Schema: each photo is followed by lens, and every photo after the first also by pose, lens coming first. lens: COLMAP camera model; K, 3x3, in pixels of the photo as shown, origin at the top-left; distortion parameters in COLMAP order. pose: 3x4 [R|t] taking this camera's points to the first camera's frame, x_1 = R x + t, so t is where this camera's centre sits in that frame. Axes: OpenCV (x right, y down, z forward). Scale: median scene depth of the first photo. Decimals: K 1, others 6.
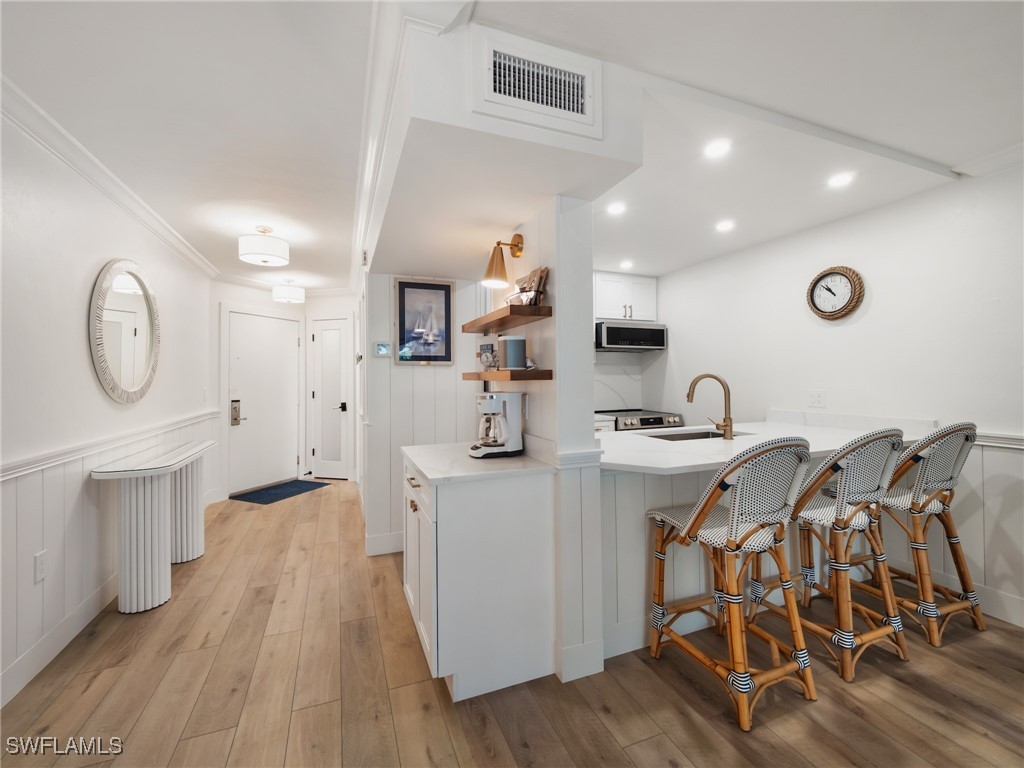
lens RADIAL K [[431.3, 0, 505.0], [0, 431.3, 369.3], [0, 0, 1]] dist [0.002952, -0.004611]
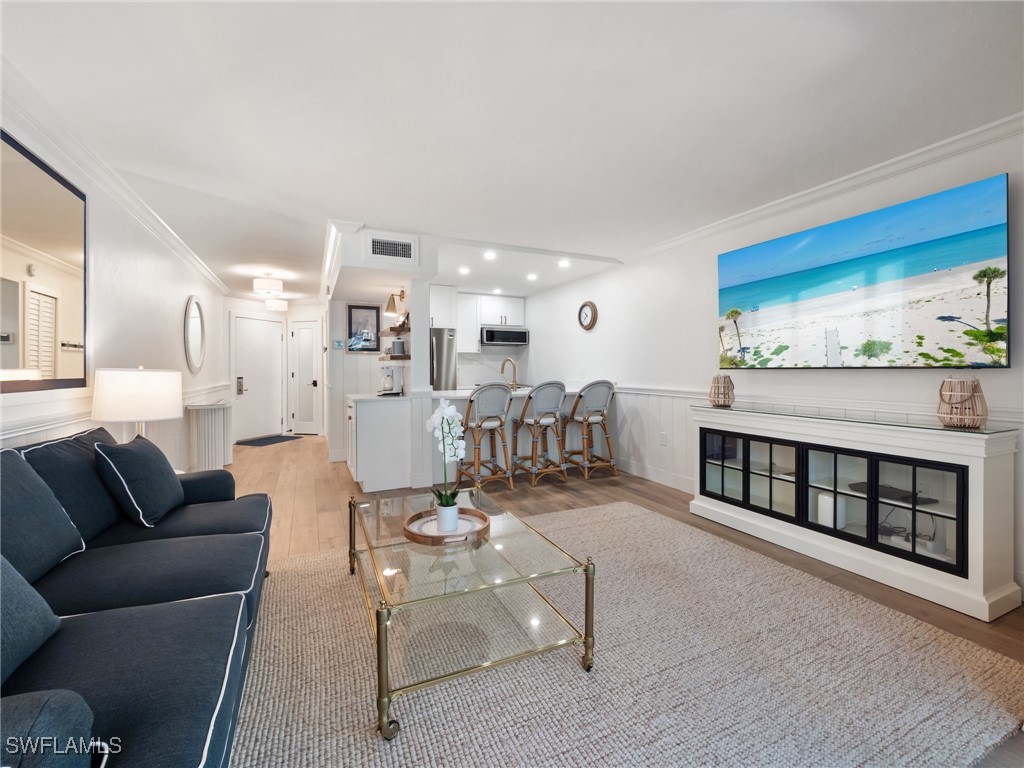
lens RADIAL K [[448.5, 0, 513.3], [0, 448.5, 374.4], [0, 0, 1]] dist [-0.000231, -0.001240]
pose [[0.998545, 0.006018, 0.053582, 0.333447], [-0.007465, 0.999612, 0.026843, 0.021998], [-0.053400, -0.027204, 0.998203, -0.888461]]
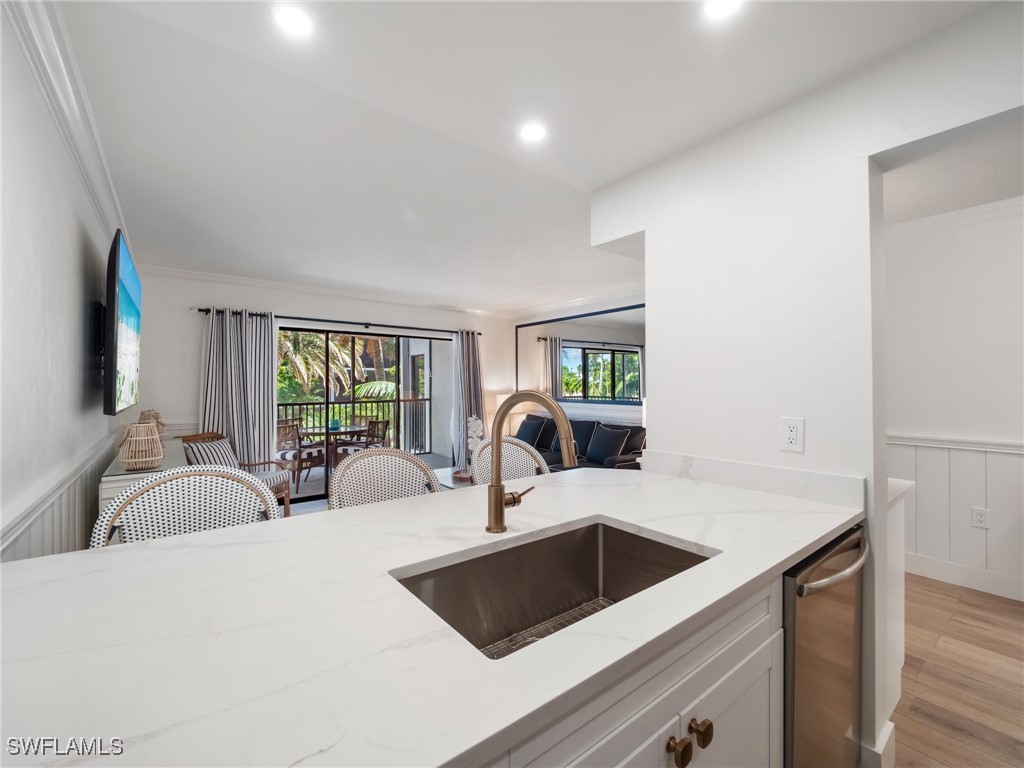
lens RADIAL K [[435.6, 0, 506.6], [0, 435.6, 380.5], [0, 0, 1]] dist [0.020257, -0.018943]
pose [[-0.961848, 0.005103, -0.273538, 0.553540], [0.013383, 0.999507, -0.028411, 0.010088], [0.273258, -0.030988, -0.961442, 1.287398]]
